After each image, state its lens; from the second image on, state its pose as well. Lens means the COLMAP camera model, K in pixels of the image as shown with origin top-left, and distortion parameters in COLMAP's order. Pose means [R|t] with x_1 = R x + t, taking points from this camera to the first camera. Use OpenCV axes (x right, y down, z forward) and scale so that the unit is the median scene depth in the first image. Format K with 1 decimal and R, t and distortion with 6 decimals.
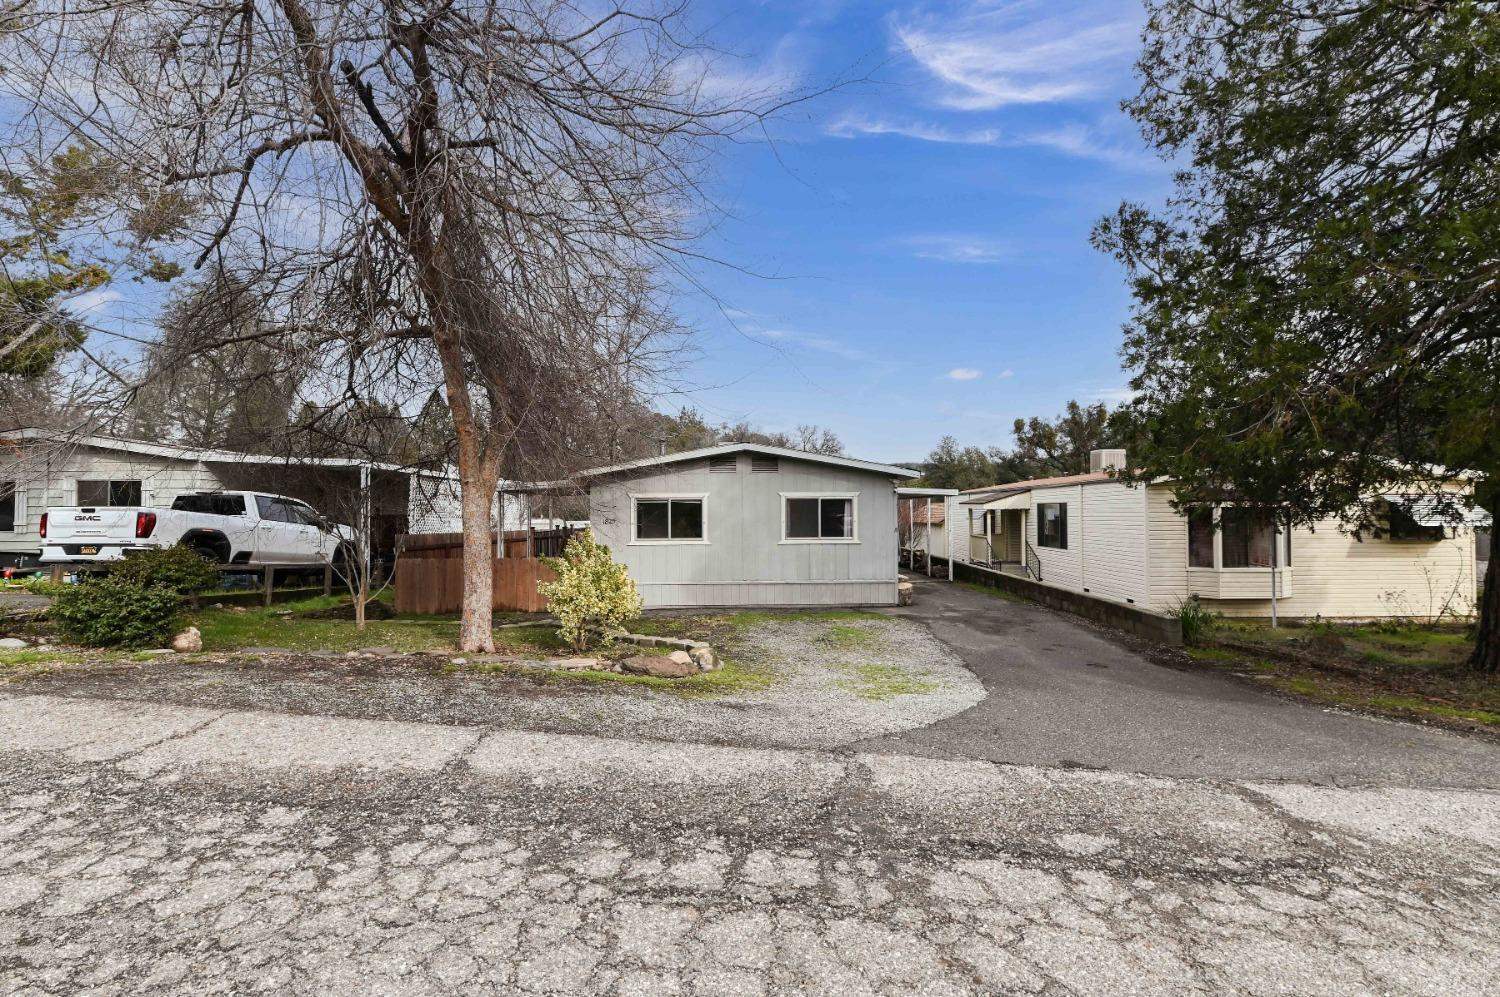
lens RADIAL K [[608.6, 0, 750.0], [0, 608.6, 498.5], [0, 0, 1]] dist [0.000623, -0.000025]
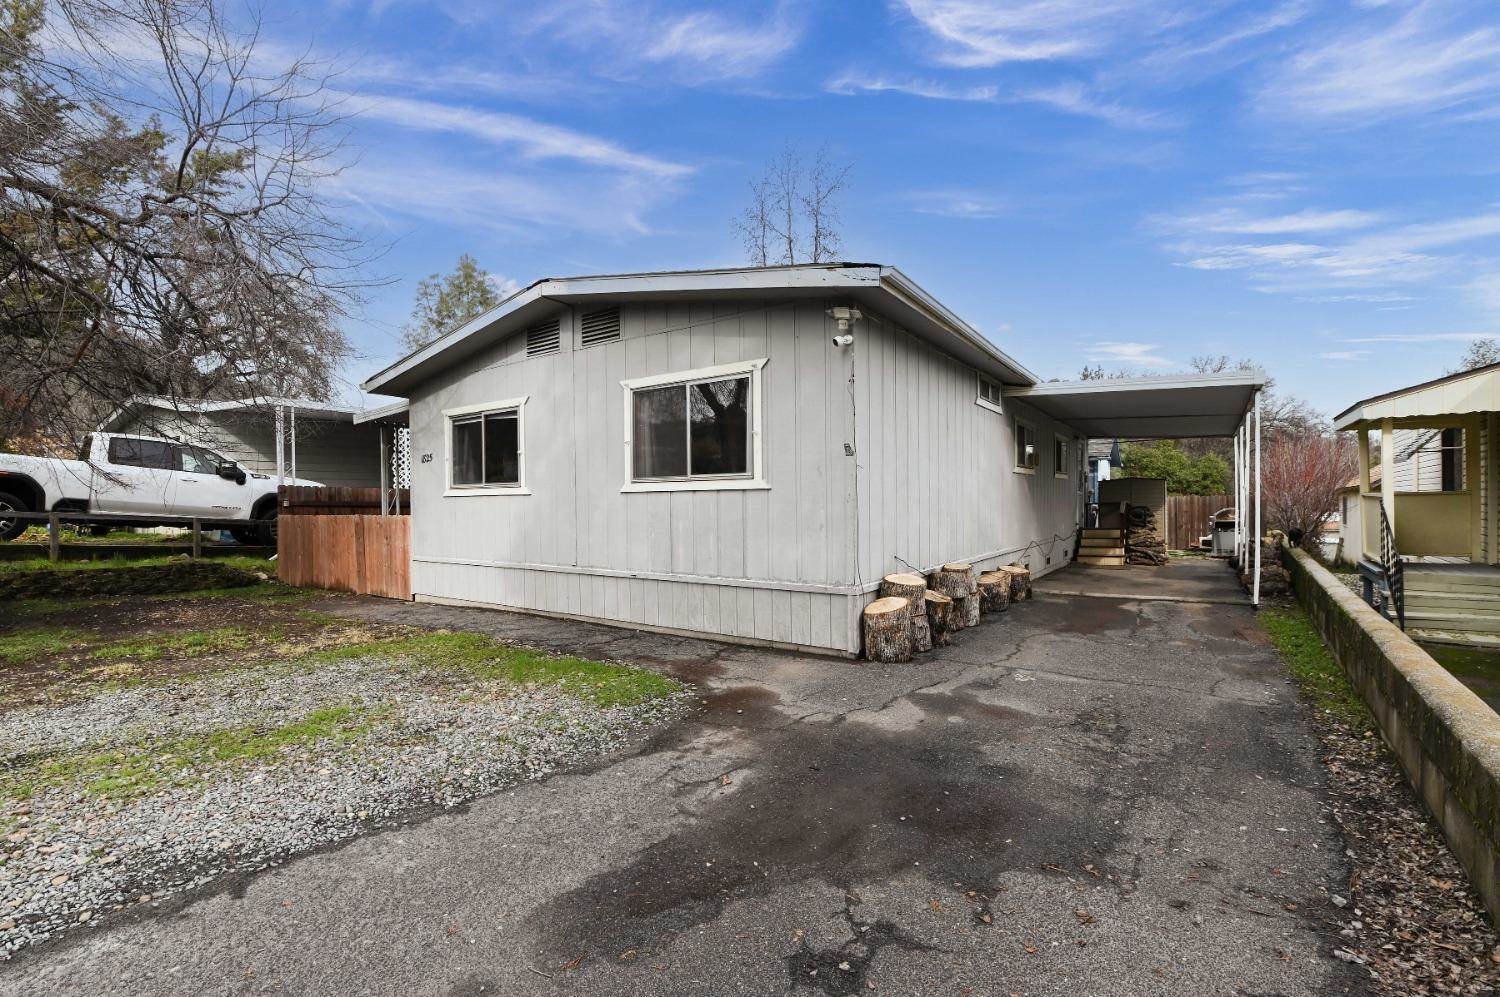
lens RADIAL K [[640.7, 0, 745.1], [0, 640.7, 482.6], [0, 0, 1]] dist [-0.002346, -0.001019]
pose [[0.839156, -0.016012, -0.543656, 0.447421], [0.018168, 0.999834, -0.001404, 0.079832], [0.543588, -0.008699, 0.839307, 0.729751]]
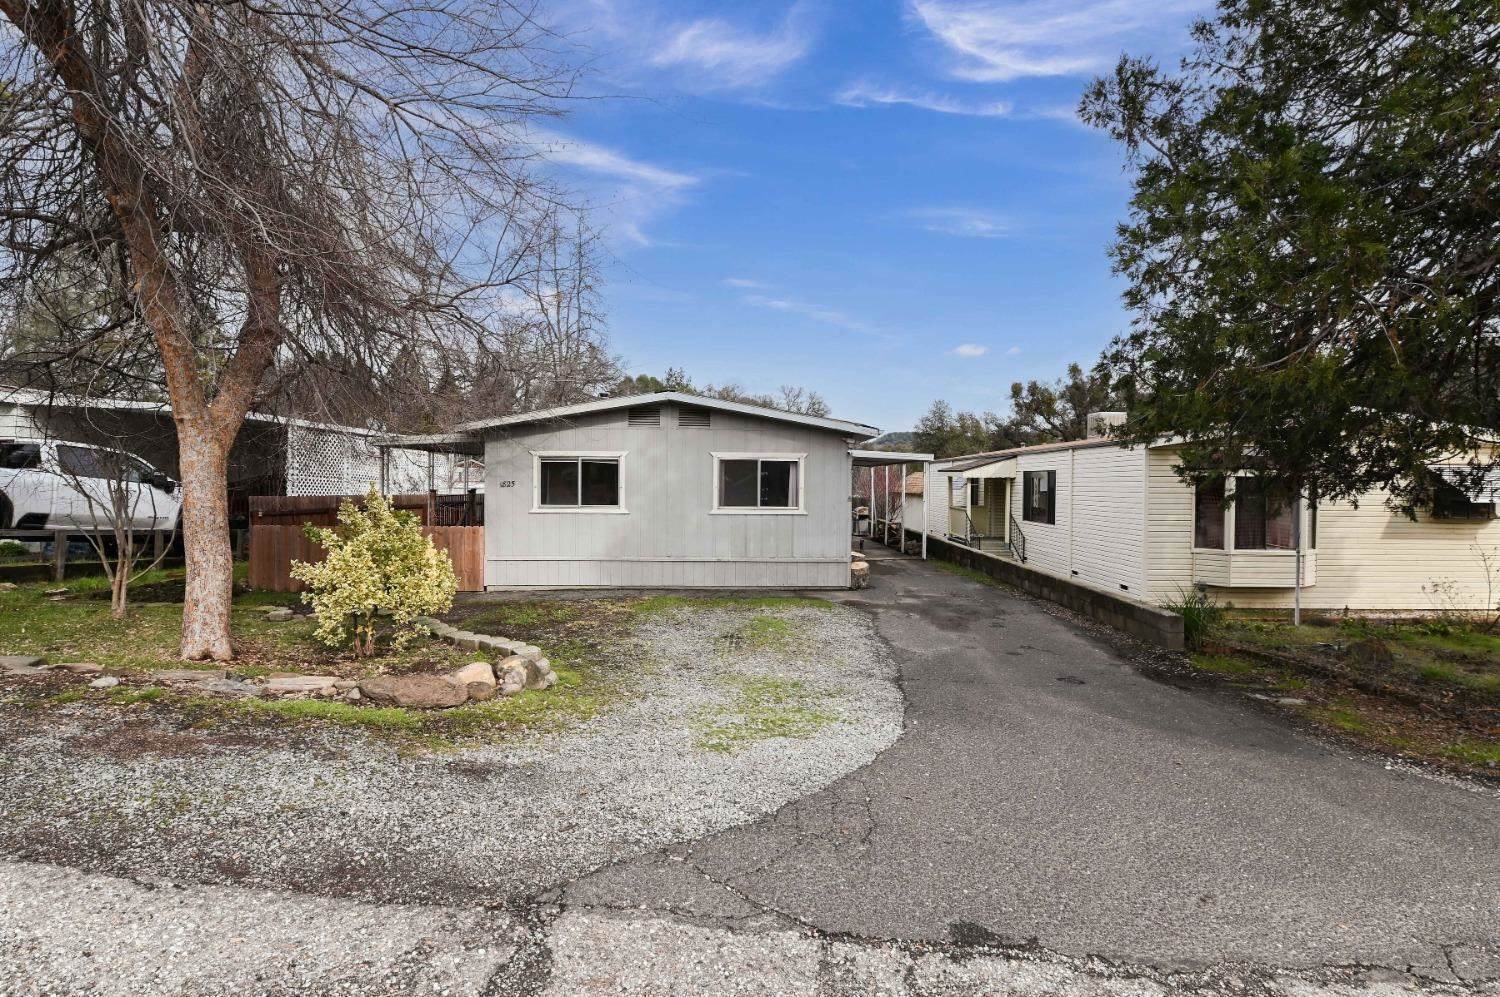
lens RADIAL K [[640.7, 0, 745.1], [0, 640.7, 482.6], [0, 0, 1]] dist [-0.002346, -0.001019]
pose [[0.999823, 0.014300, 0.012201, 0.096401], [-0.014610, 0.999563, 0.025703, 0.009683], [-0.011828, -0.025876, 0.999595, 0.137880]]
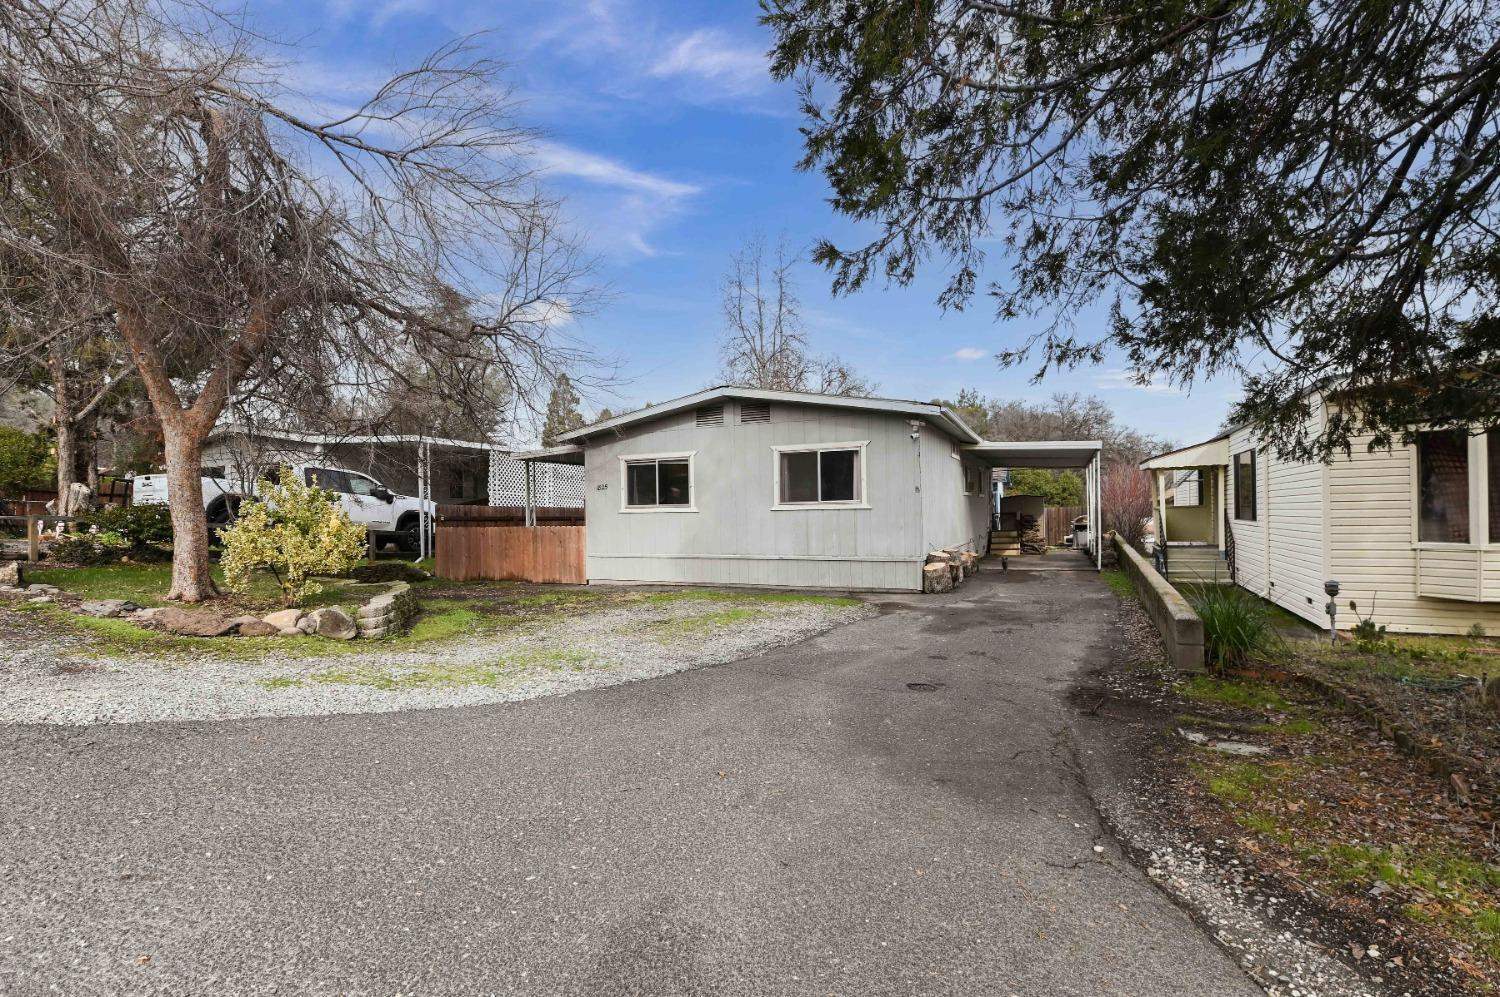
lens RADIAL K [[629.4, 0, 756.7], [0, 629.4, 480.7], [0, 0, 1]] dist [0.002469, -0.000065]
pose [[0.920270, -0.025351, -0.390462, 0.405870], [0.020004, 0.999642, -0.017755, 0.057287], [0.390772, 0.008528, 0.920448, 0.254089]]
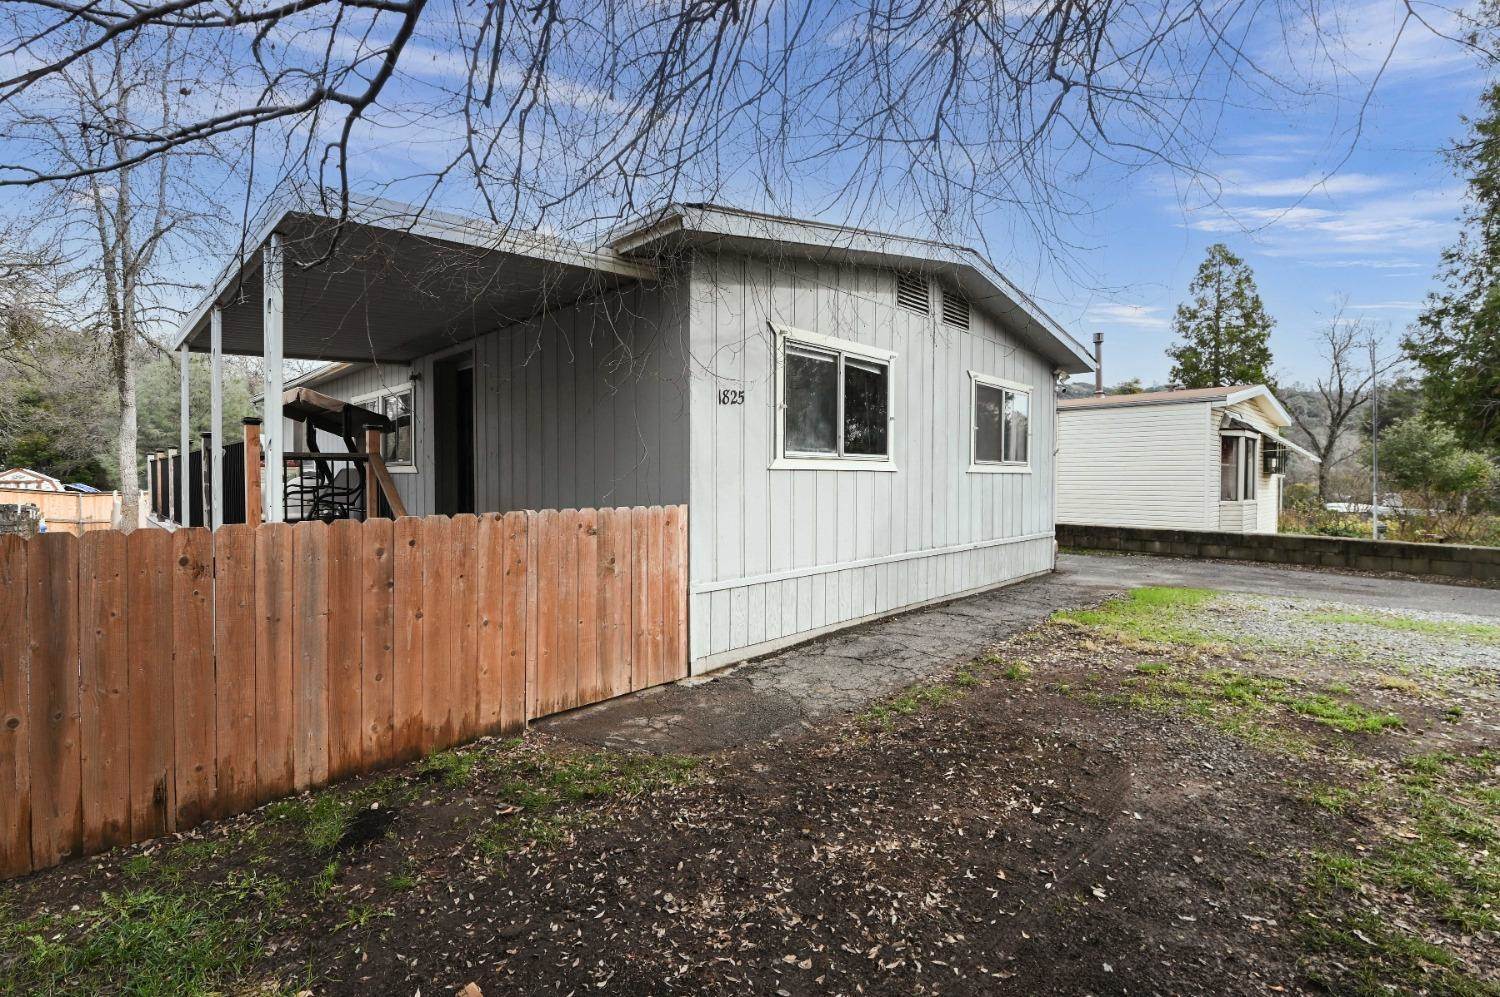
lens RADIAL K [[640.7, 0, 745.1], [0, 640.7, 482.6], [0, 0, 1]] dist [-0.002346, -0.001019]
pose [[0.698412, 0.002443, 0.715692, -0.549431], [-0.023602, 0.999529, 0.019621, 0.089835], [-0.715307, -0.030595, 0.698141, 0.862216]]
